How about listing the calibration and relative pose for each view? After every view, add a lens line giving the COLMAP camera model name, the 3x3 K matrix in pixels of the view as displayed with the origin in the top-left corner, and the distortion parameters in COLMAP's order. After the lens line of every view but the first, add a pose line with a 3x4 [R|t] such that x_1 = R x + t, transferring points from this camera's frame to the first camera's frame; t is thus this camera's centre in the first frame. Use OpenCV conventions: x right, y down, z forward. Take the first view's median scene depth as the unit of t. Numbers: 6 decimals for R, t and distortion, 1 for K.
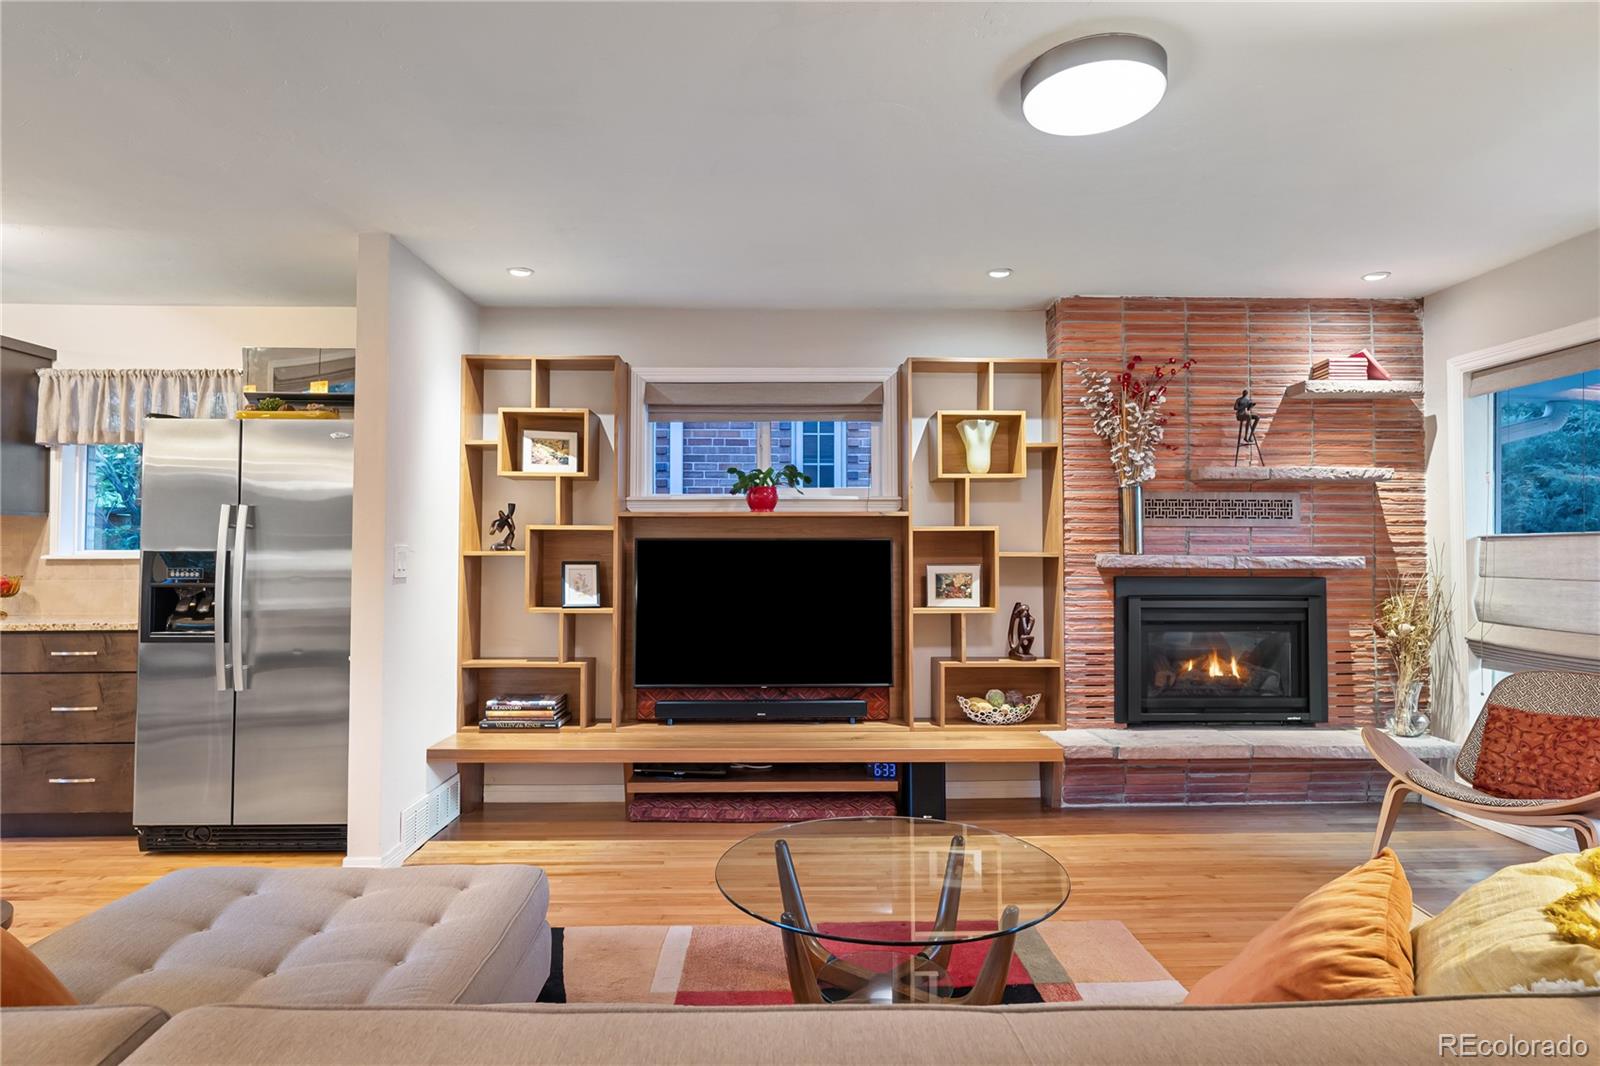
lens RADIAL K [[915.5, 0, 802.6], [0, 915.5, 537.7], [0, 0, 1]] dist [0.003889, 0.002497]
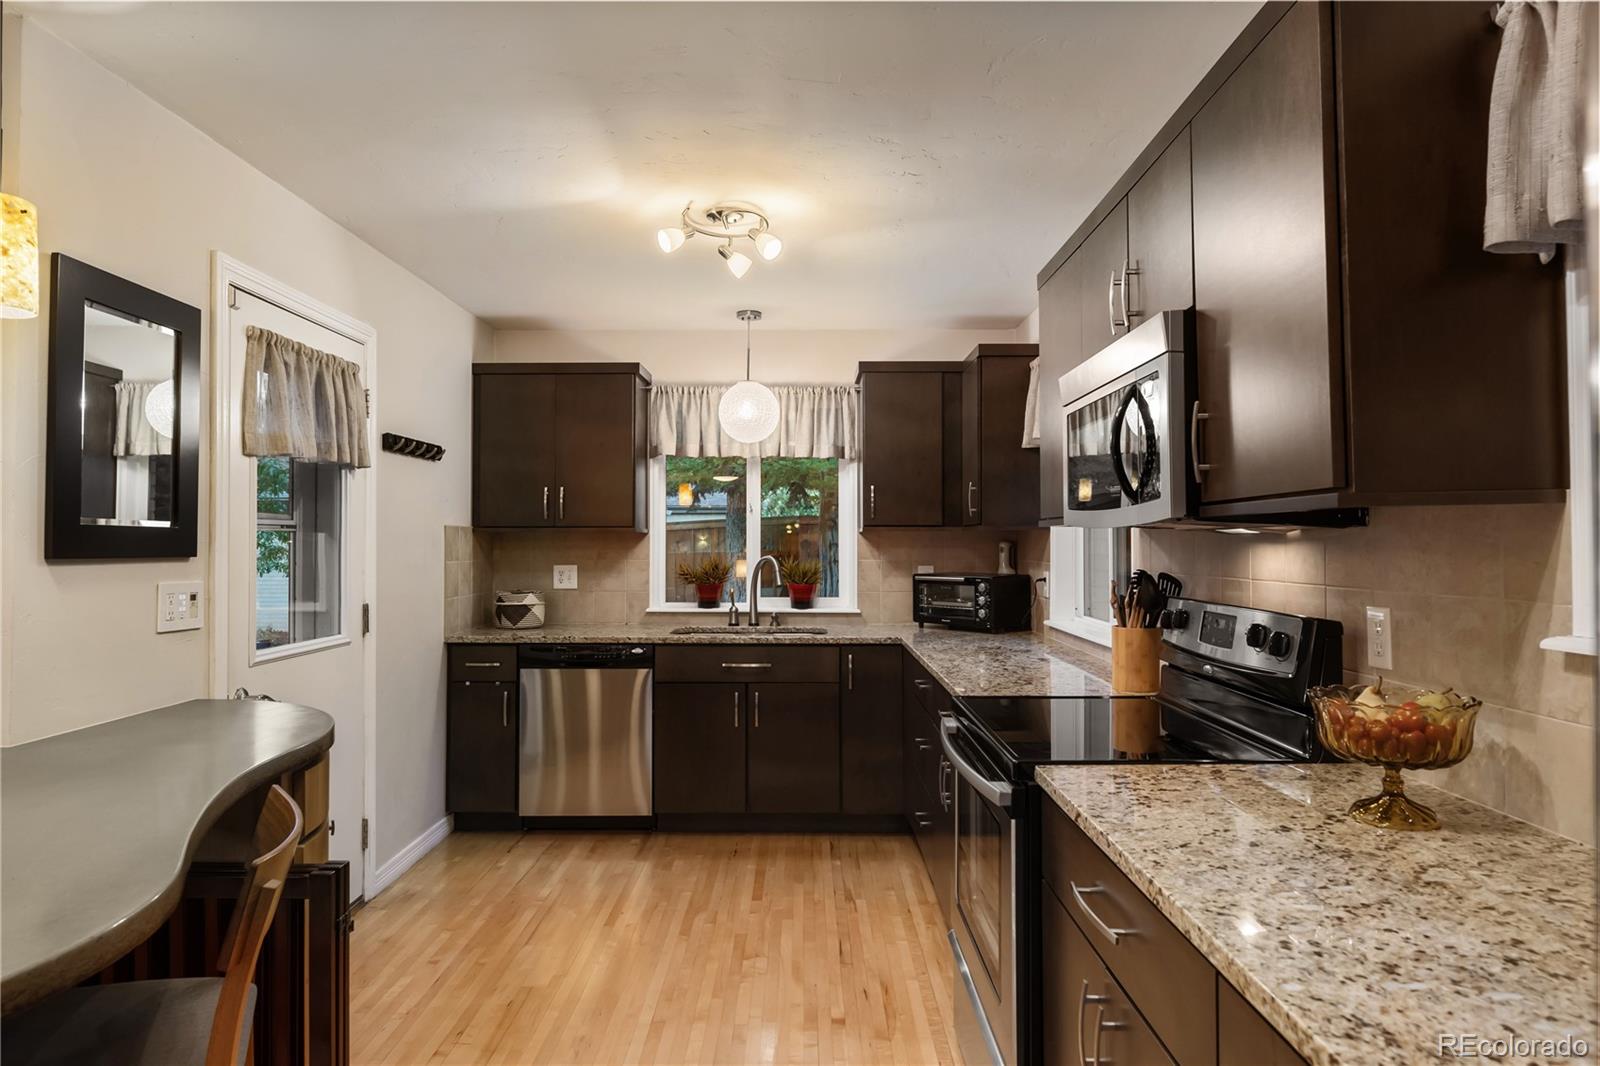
lens RADIAL K [[915.5, 0, 806.5], [0, 915.5, 529.8], [0, 0, 1]] dist [0.003889, 0.002497]
pose [[-0.025275, -0.015451, -0.999561, -0.540436], [0.023359, 0.999598, -0.016042, -0.015707], [0.999408, -0.023754, -0.024904, 0.789902]]
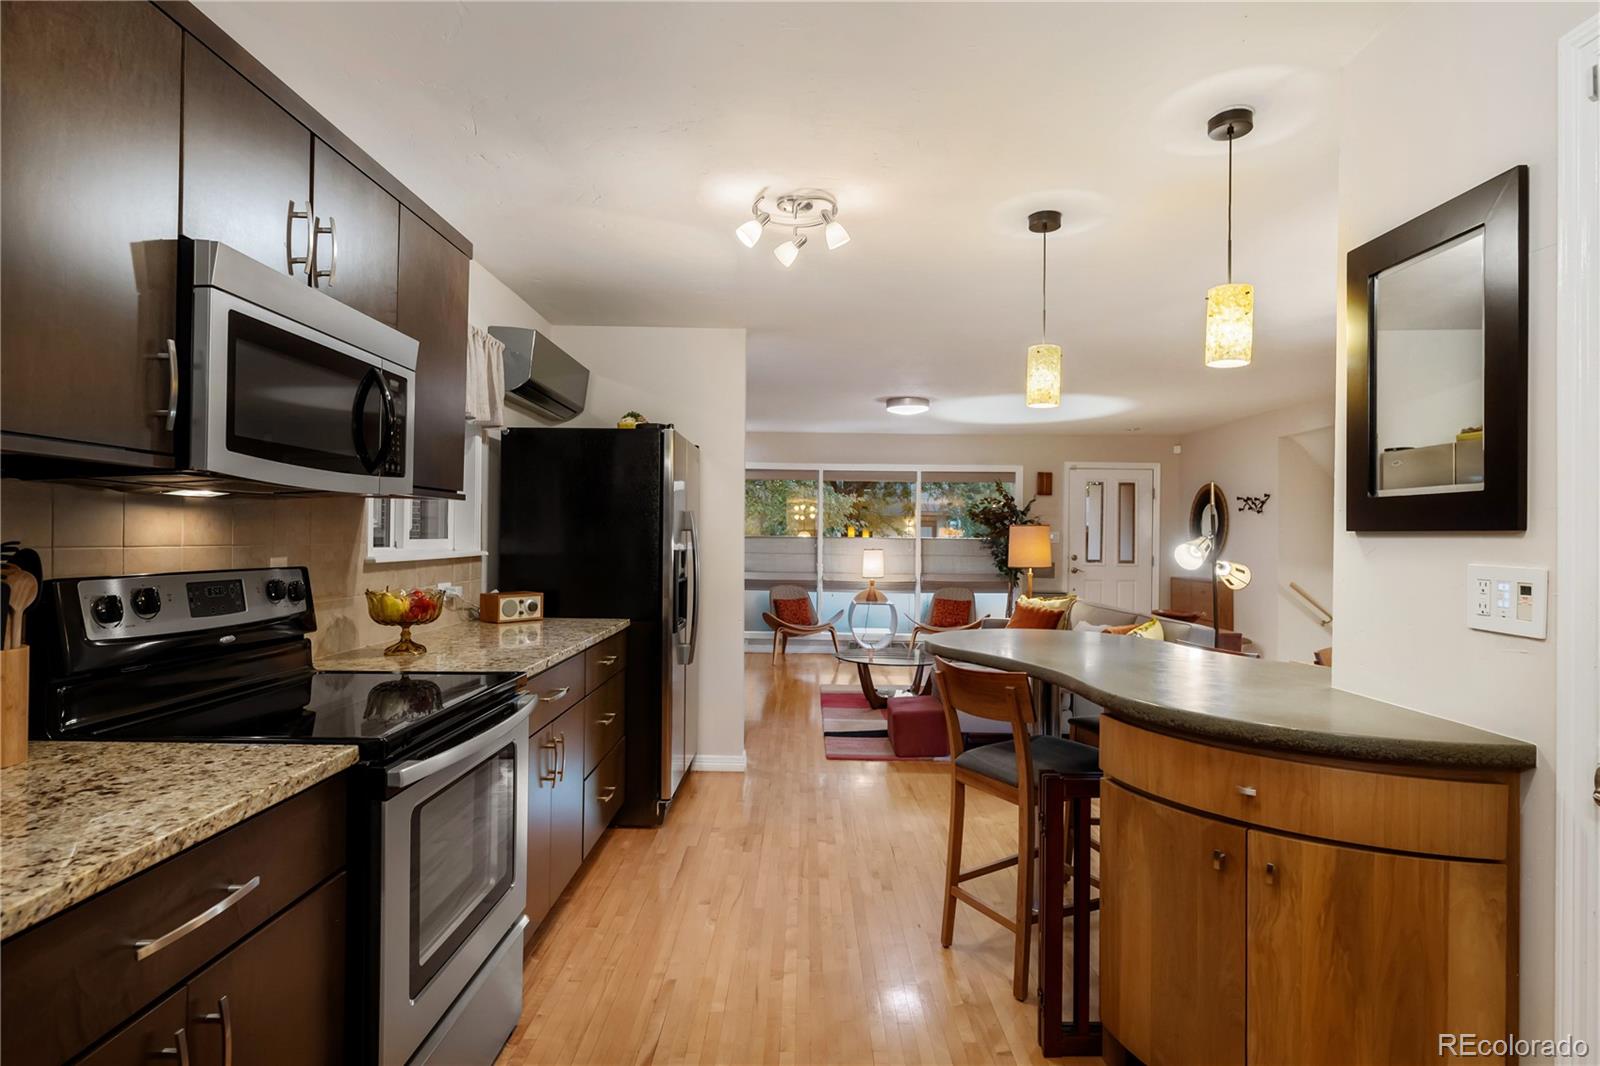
lens RADIAL K [[861.5, 0, 805.5], [0, 861.5, 535.1], [0, 0, 1]] dist [0.004133, -0.000430]
pose [[0.020363, 0.002637, 0.999789, -1.460183], [-0.031364, 0.999506, -0.001997, -0.005138], [-0.999301, -0.031317, 0.020435, 0.694794]]
